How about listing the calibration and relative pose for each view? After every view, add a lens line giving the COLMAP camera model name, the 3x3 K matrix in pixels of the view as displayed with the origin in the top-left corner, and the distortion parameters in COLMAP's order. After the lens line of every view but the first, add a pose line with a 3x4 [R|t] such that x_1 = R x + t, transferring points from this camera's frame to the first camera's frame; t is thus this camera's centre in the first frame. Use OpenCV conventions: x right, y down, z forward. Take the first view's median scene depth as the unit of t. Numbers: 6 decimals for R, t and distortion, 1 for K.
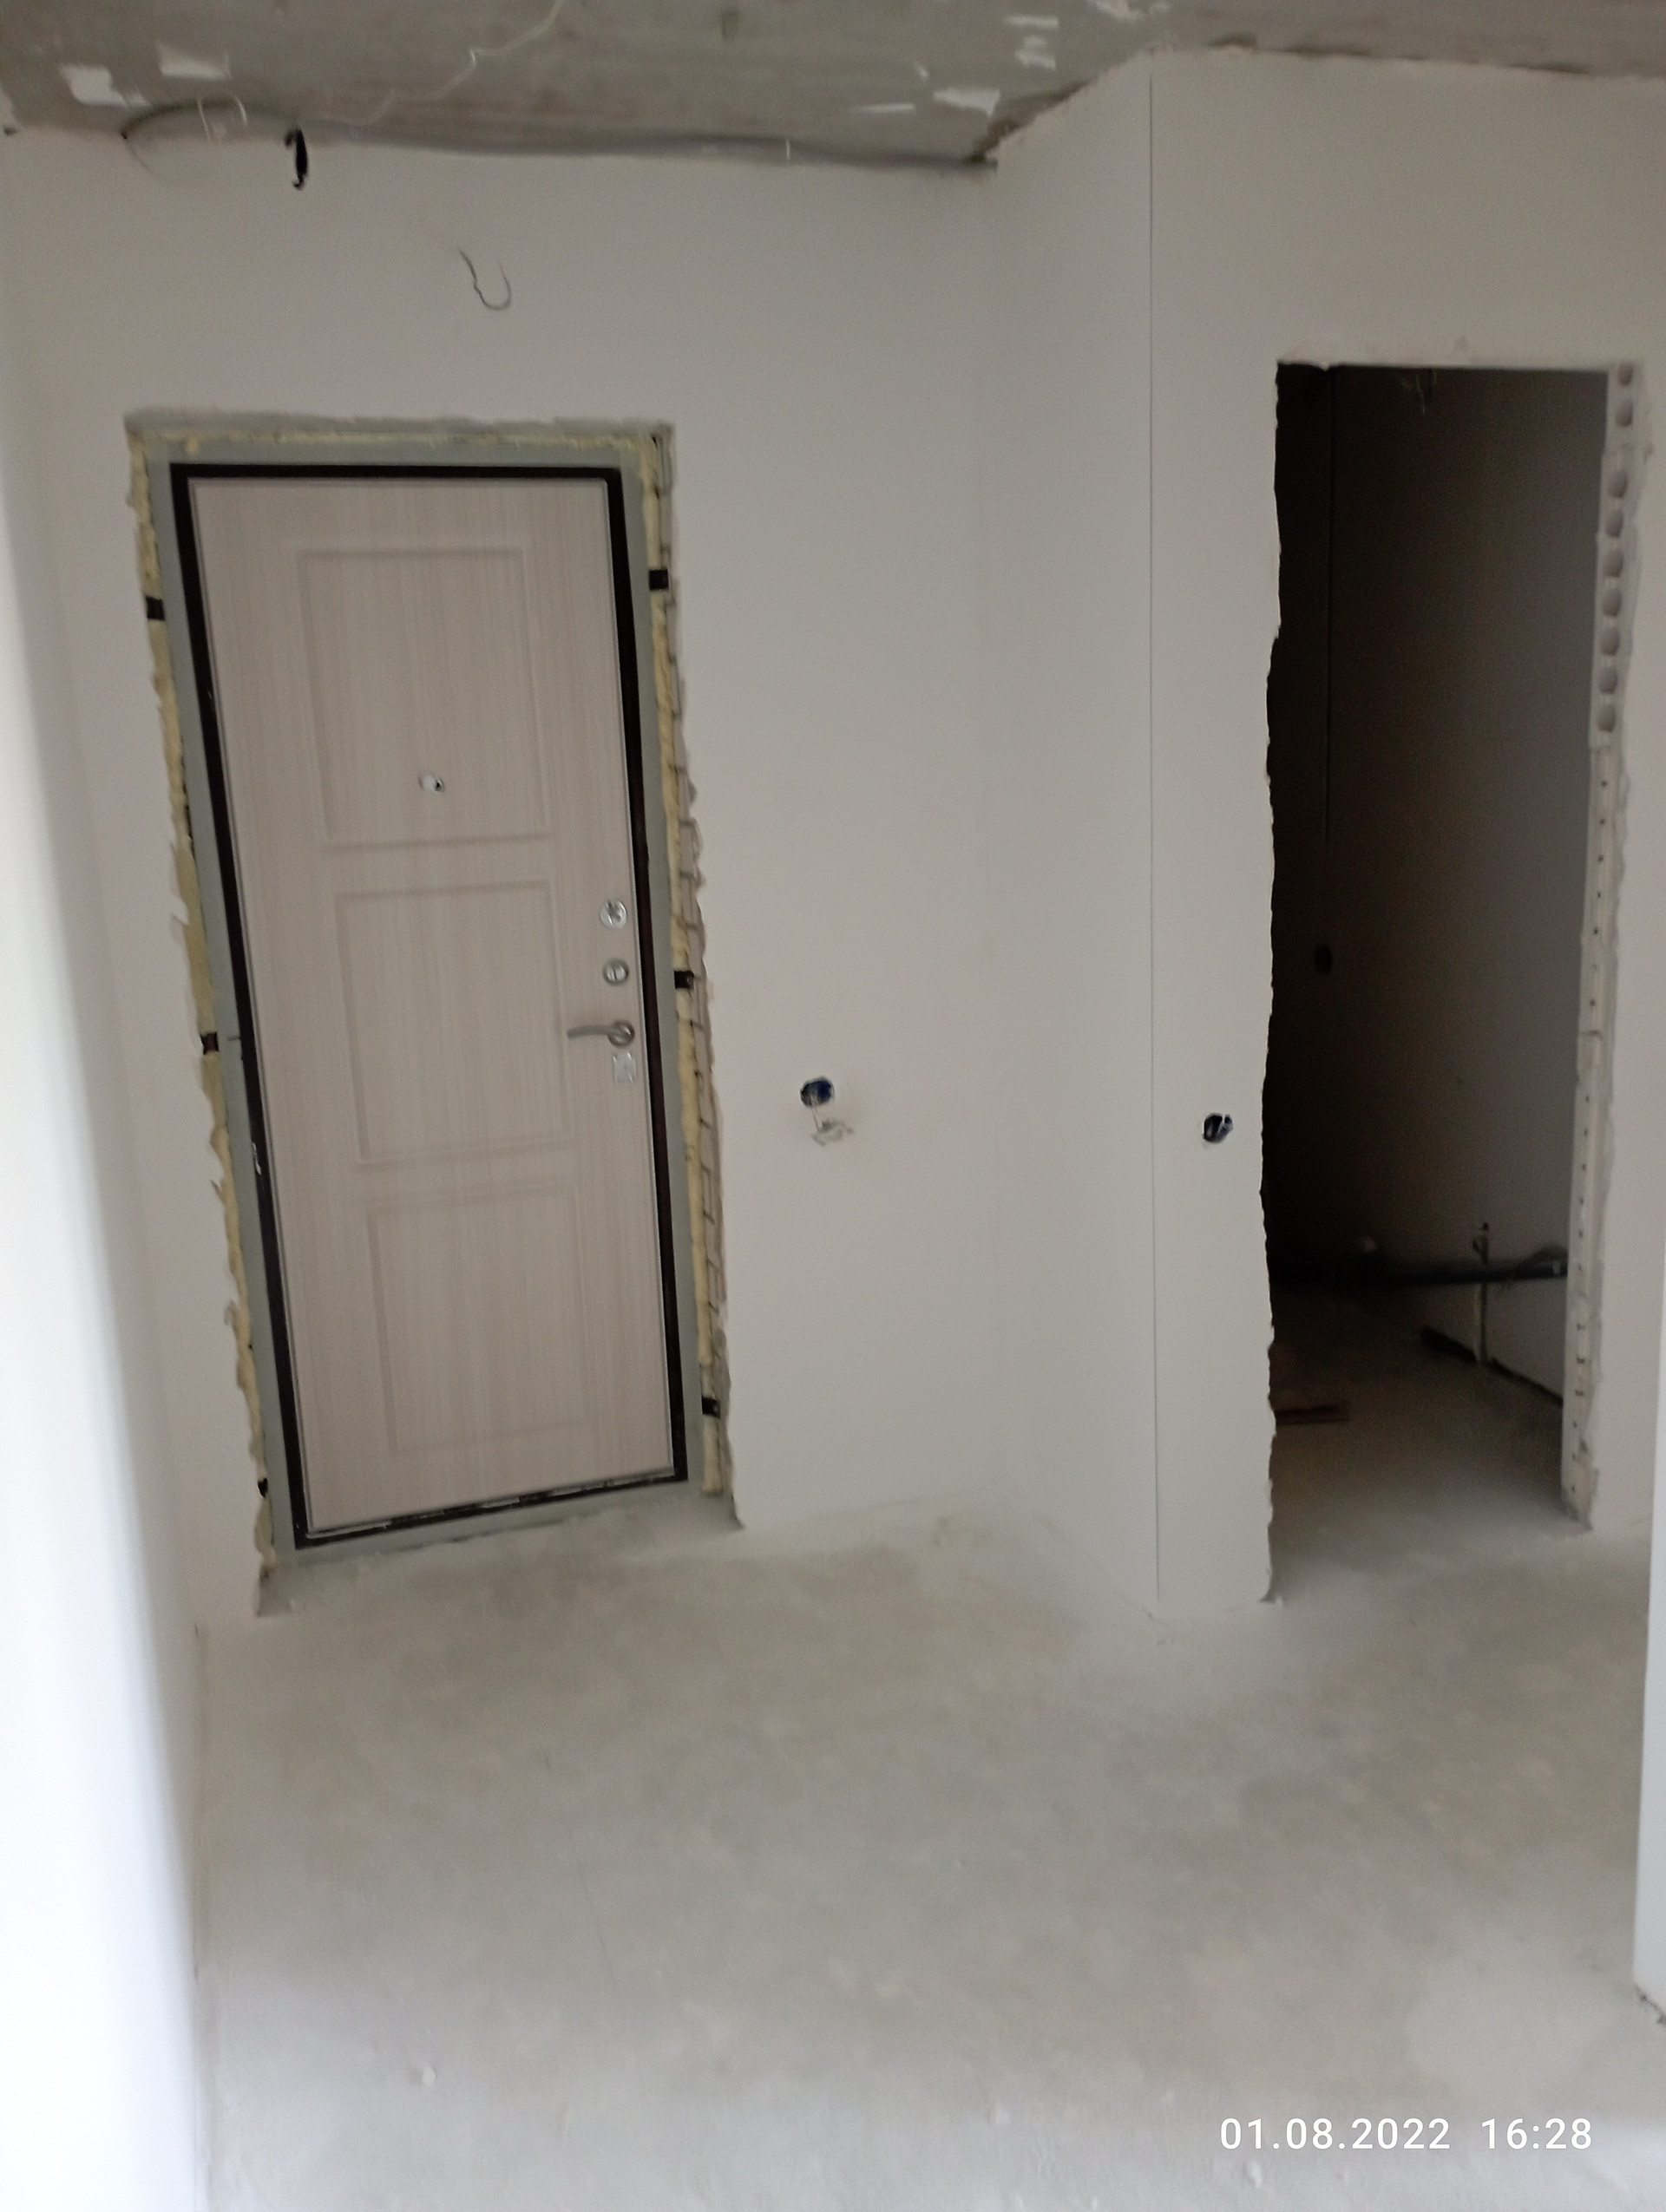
lens RADIAL K [[1810.8, 0, 833.0], [0, 1810.8, 1106.0], [0, 0, 1]] dist [0.110893, -0.134601]
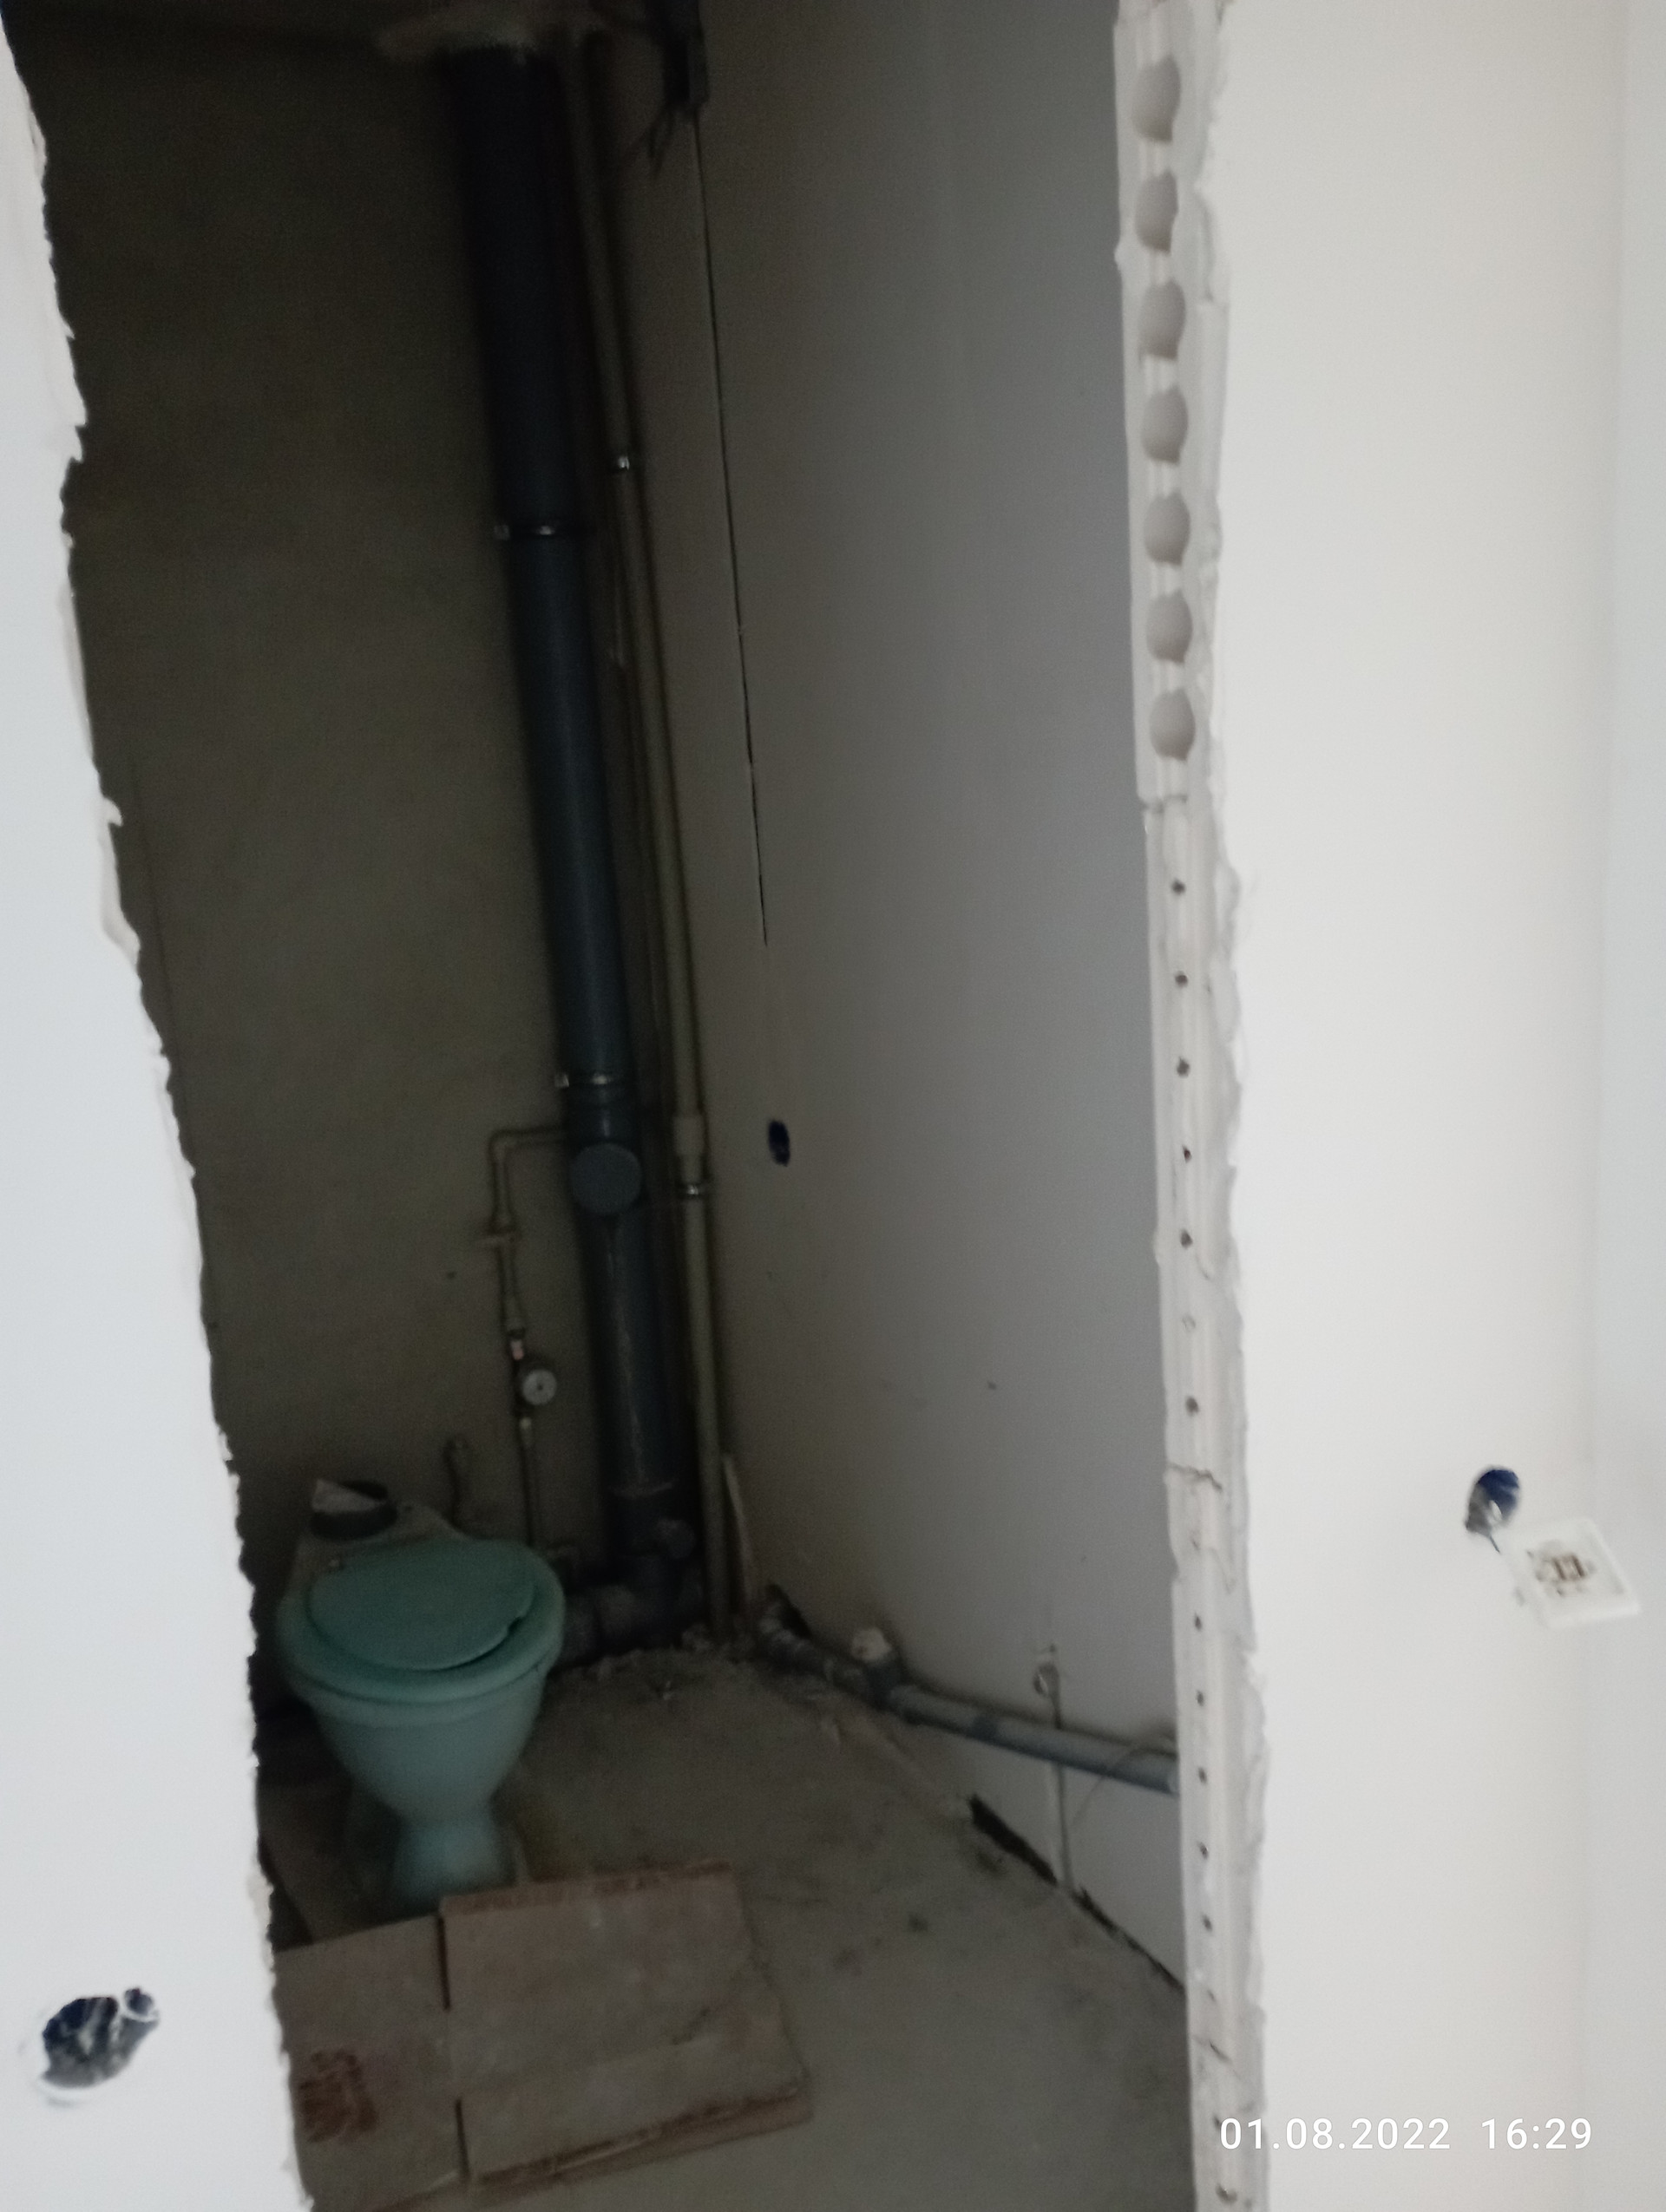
lens RADIAL K [[1810.8, 0, 833.0], [0, 1810.8, 1106.0], [0, 0, 1]] dist [0.110893, -0.134601]
pose [[0.982833, -0.061187, 0.174055, 0.270458], [0.062666, 0.998030, -0.003010, -0.129781], [-0.173528, 0.013865, 0.984731, 0.617786]]
